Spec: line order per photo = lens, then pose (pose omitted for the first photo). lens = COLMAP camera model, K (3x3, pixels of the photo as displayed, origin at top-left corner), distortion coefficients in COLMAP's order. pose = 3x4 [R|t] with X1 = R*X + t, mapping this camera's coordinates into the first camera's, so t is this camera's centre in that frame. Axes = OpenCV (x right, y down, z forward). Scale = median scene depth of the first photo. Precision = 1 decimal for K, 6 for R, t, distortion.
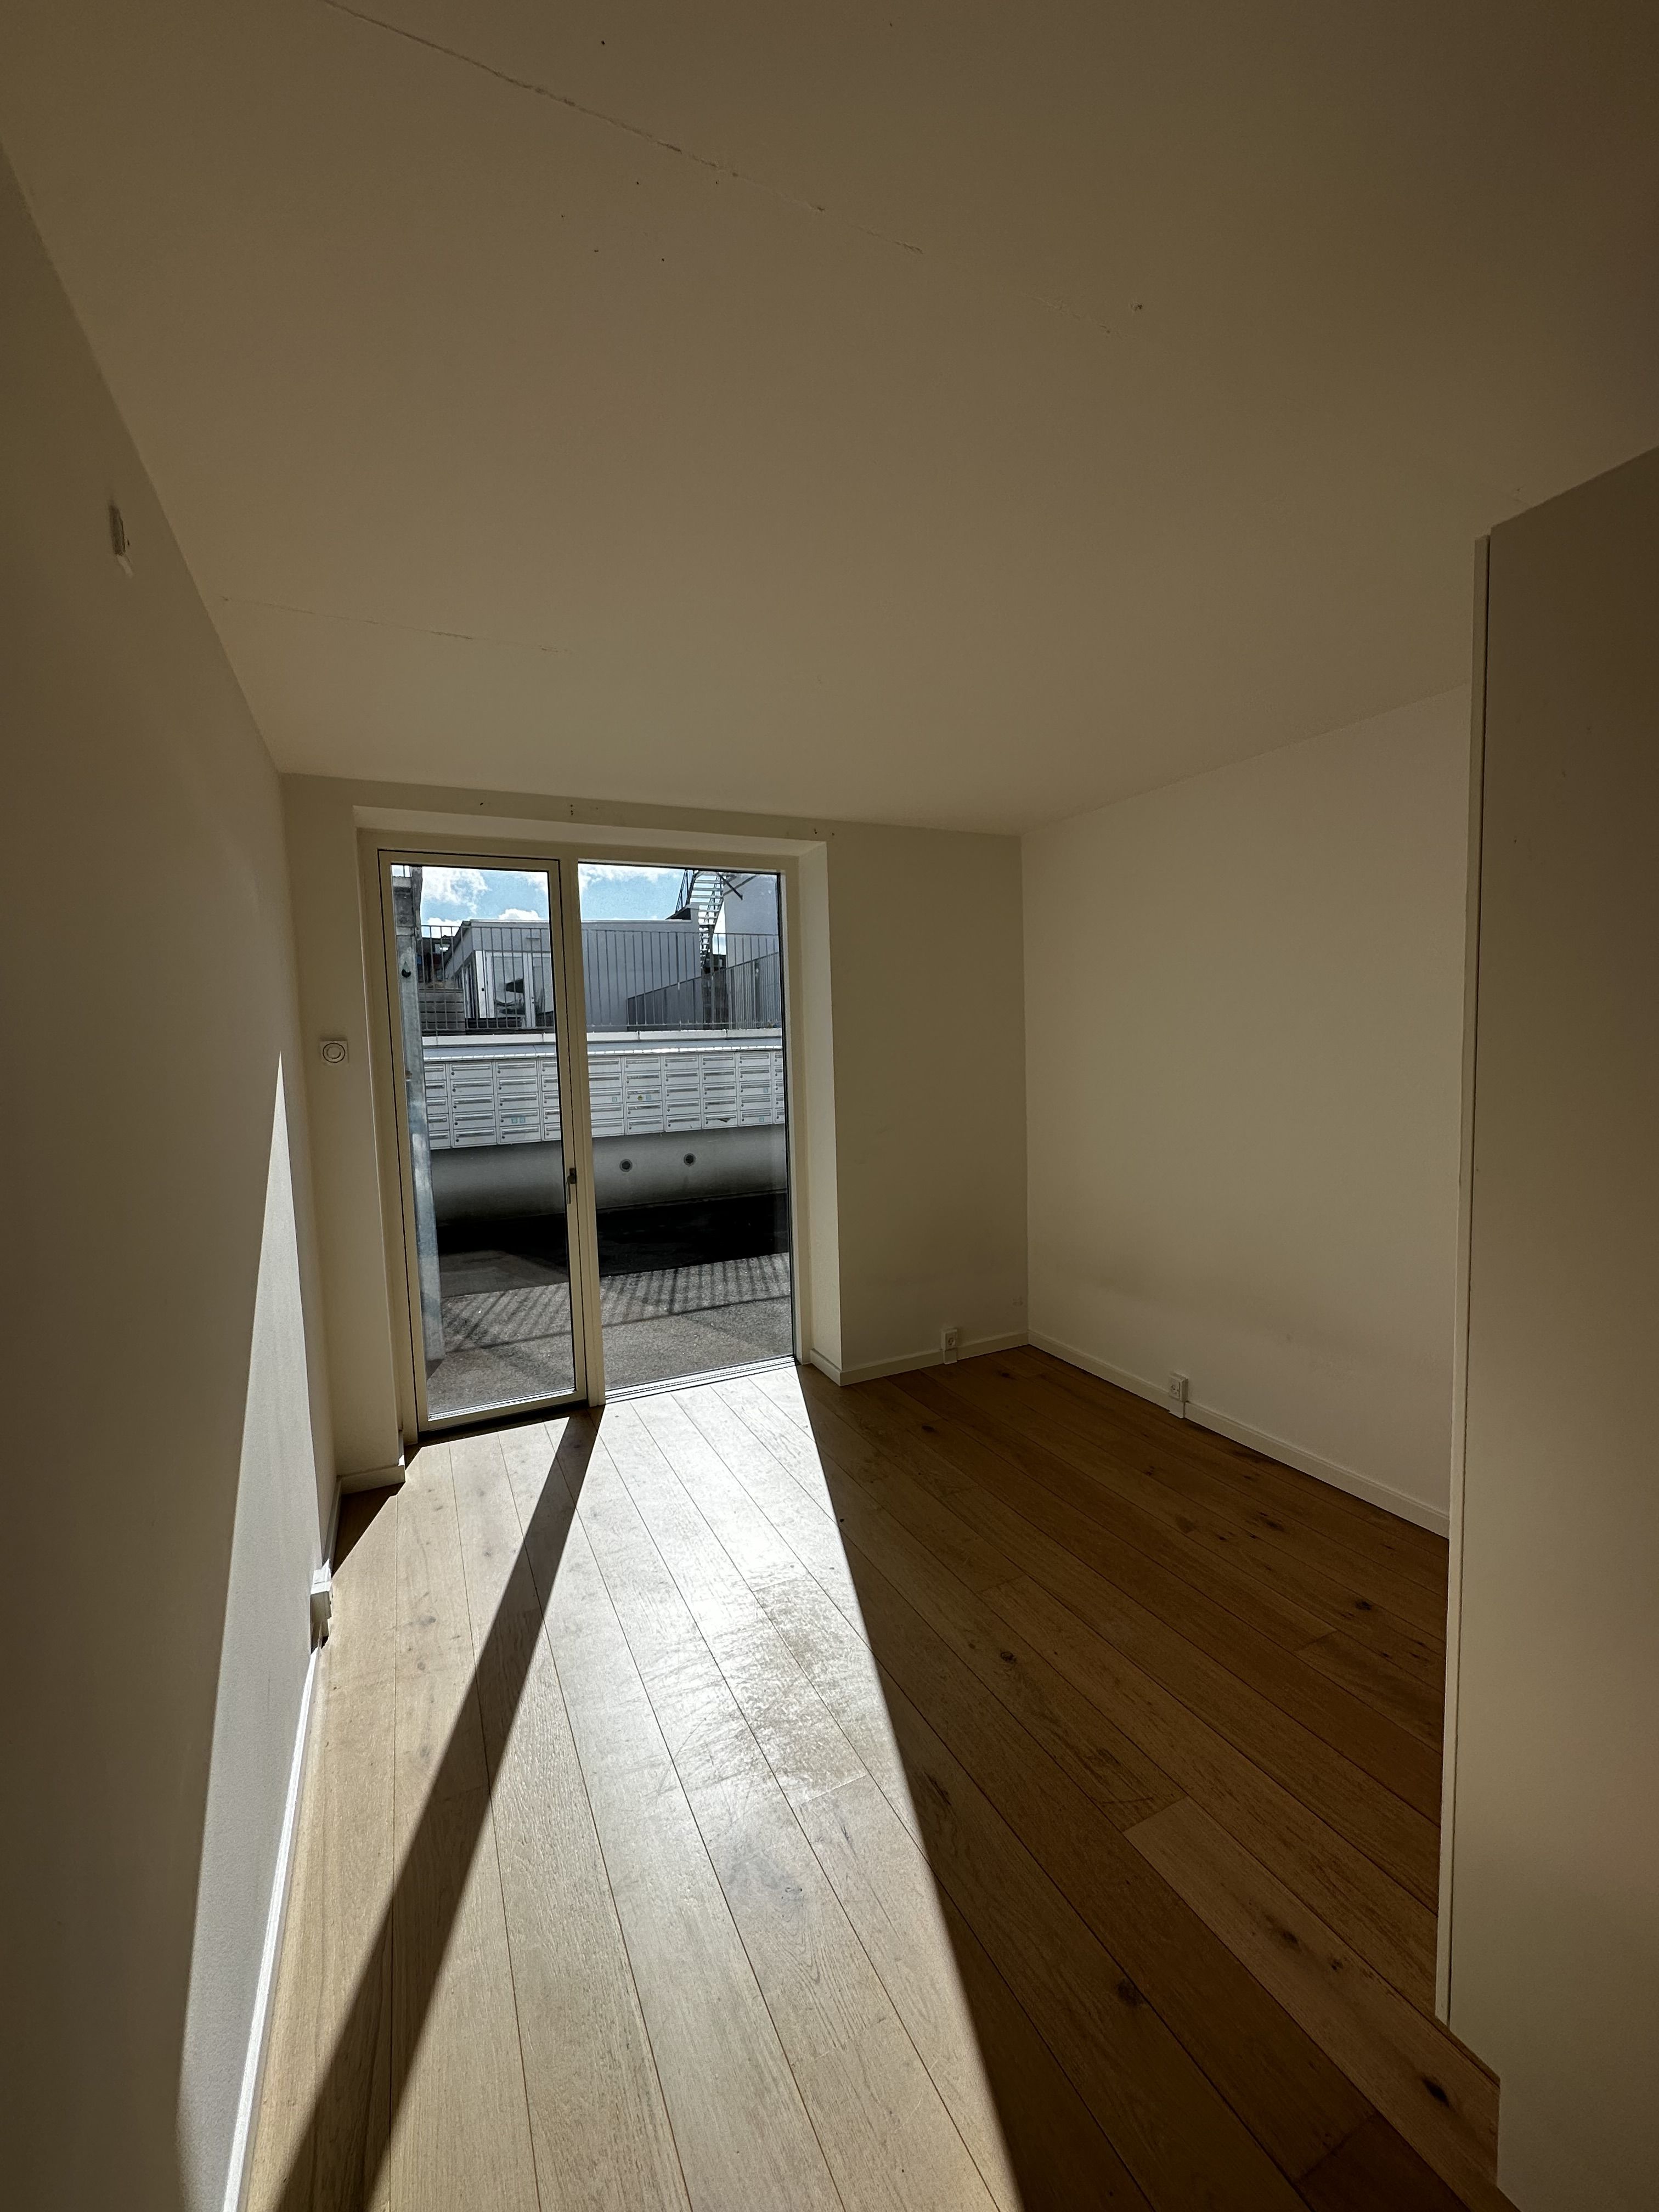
lens RADIAL K [[890.0, 0, 830.1], [0, 890.0, 1108.8], [0, 0, 1]] dist [0.004972, 0.000693]
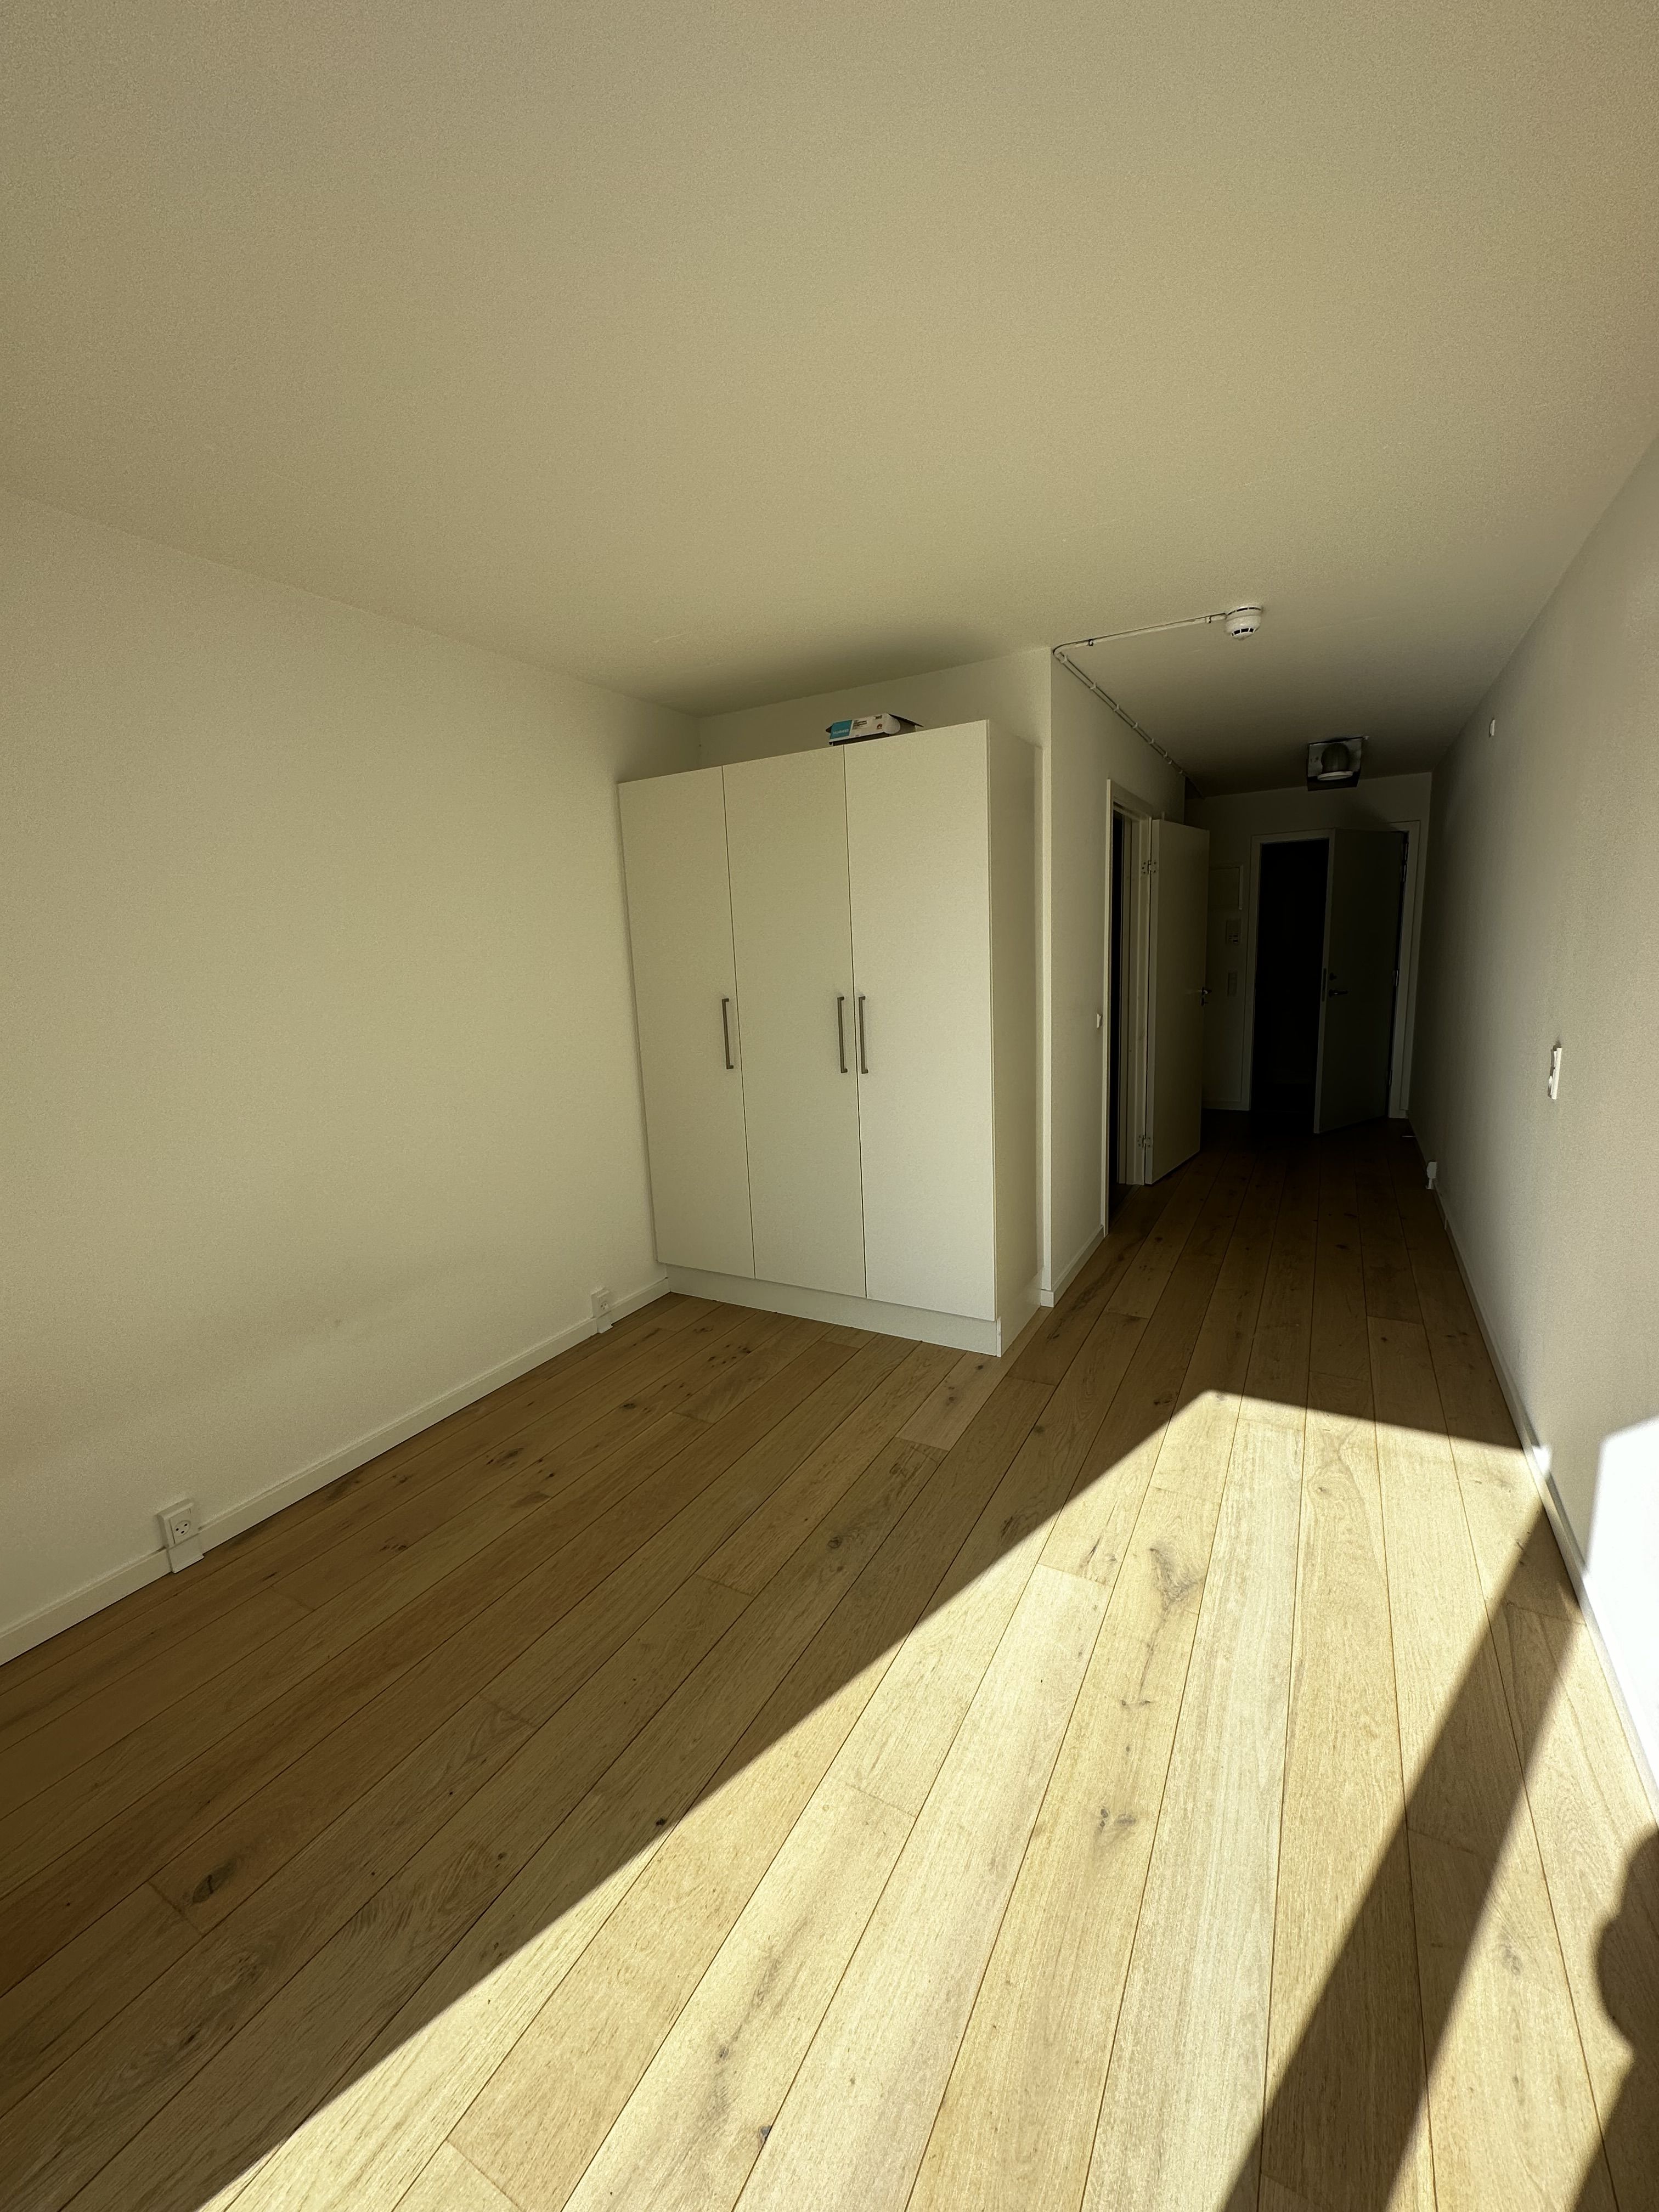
lens RADIAL K [[890.0, 0, 830.6], [0, 890.0, 1106.0], [0, 0, 1]] dist [0.004972, 0.000693]
pose [[-0.570579, -0.093084, 0.815950, -0.550929], [0.123394, 0.972559, 0.197237, -0.063484], [-0.811920, 0.213223, -0.543436, 1.386257]]
